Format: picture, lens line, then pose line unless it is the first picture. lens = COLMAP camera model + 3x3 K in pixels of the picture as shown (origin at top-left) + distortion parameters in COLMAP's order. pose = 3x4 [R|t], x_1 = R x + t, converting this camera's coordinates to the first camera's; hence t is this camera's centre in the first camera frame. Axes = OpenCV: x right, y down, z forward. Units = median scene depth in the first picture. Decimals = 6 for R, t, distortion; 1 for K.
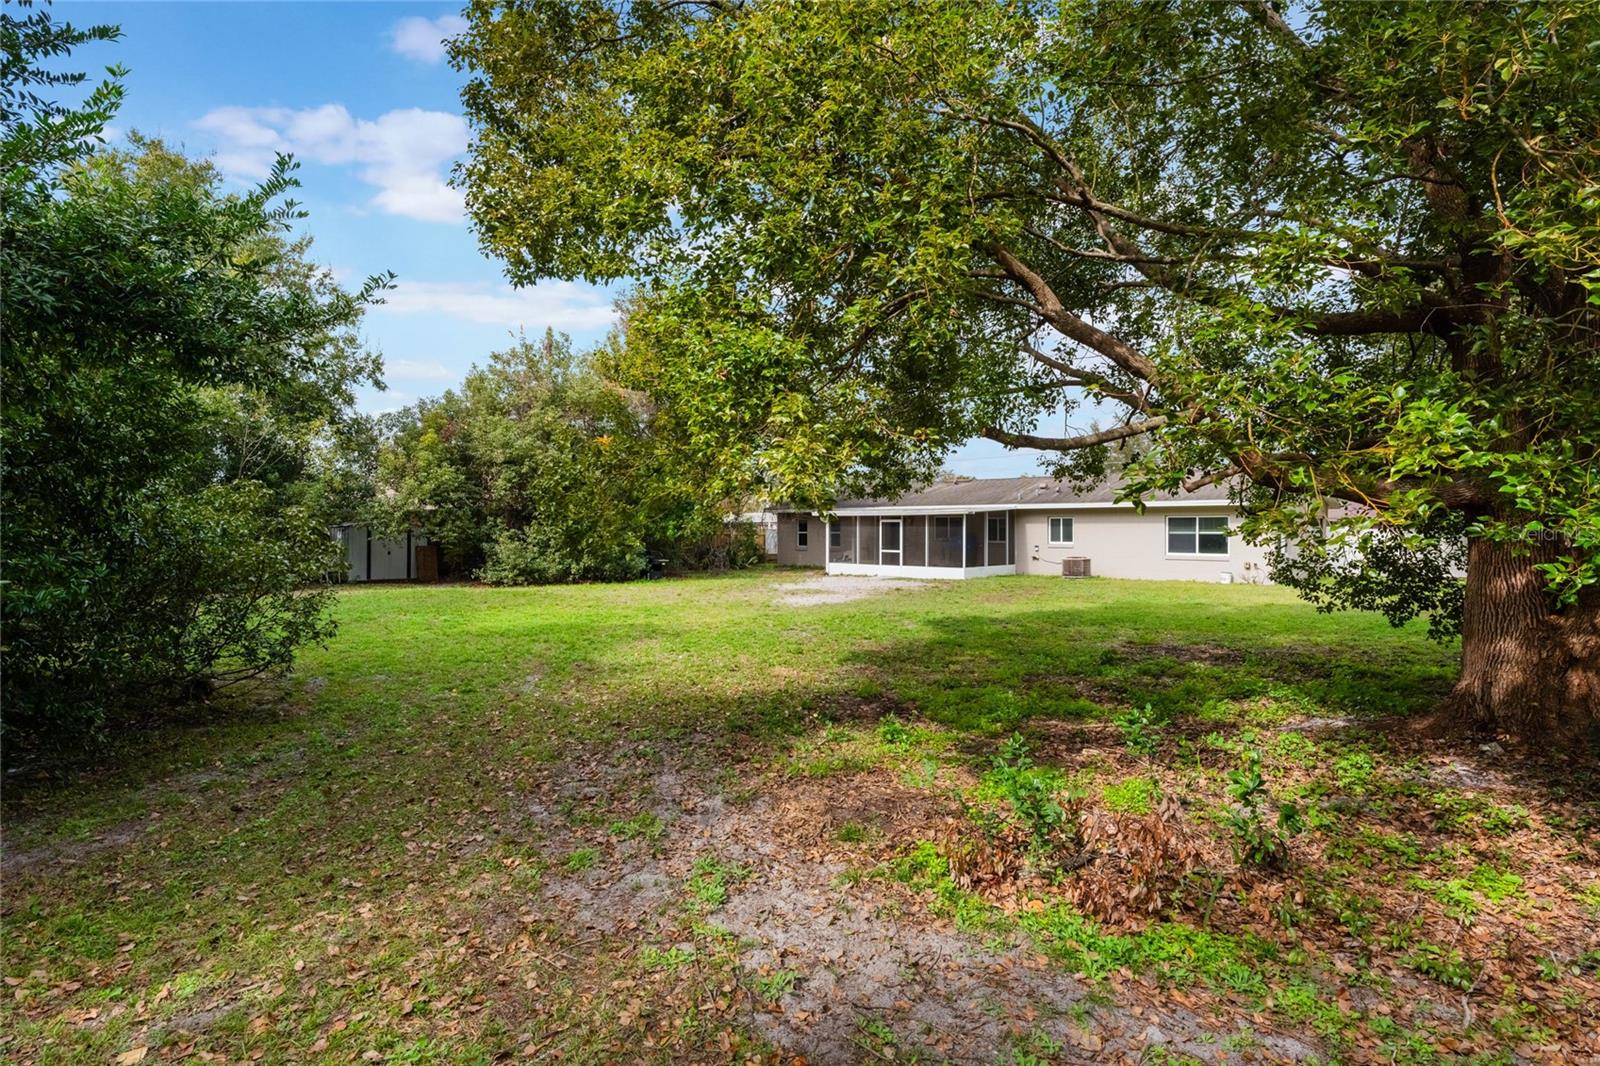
lens RADIAL K [[791.7, 0, 798.9], [0, 791.7, 530.8], [0, 0, 1]] dist [-0.000223, 0.000000]
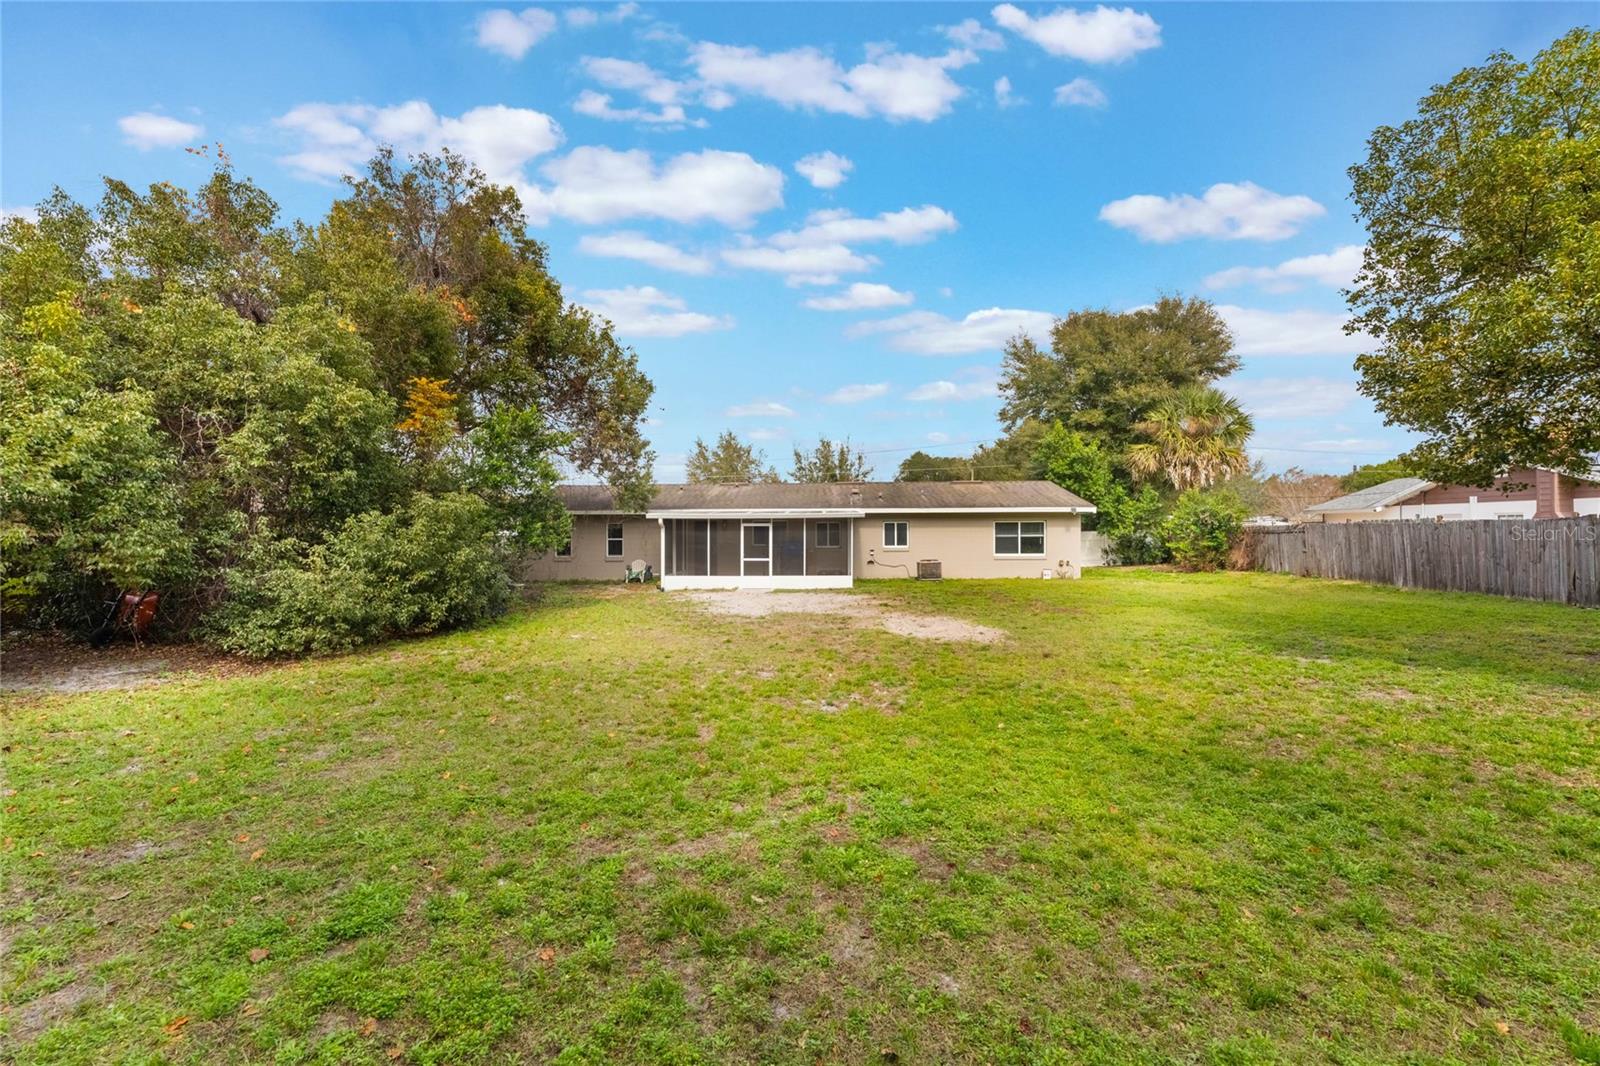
lens RADIAL K [[673.6, 0, 805.3], [0, 673.6, 533.5], [0, 0, 1]] dist [-0.001381, -0.000122]
pose [[0.746388, -0.005055, 0.665492, -0.347528], [0.007142, 0.999974, -0.000414, -0.002612], [-0.665472, 0.005062, 0.746405, 0.417816]]
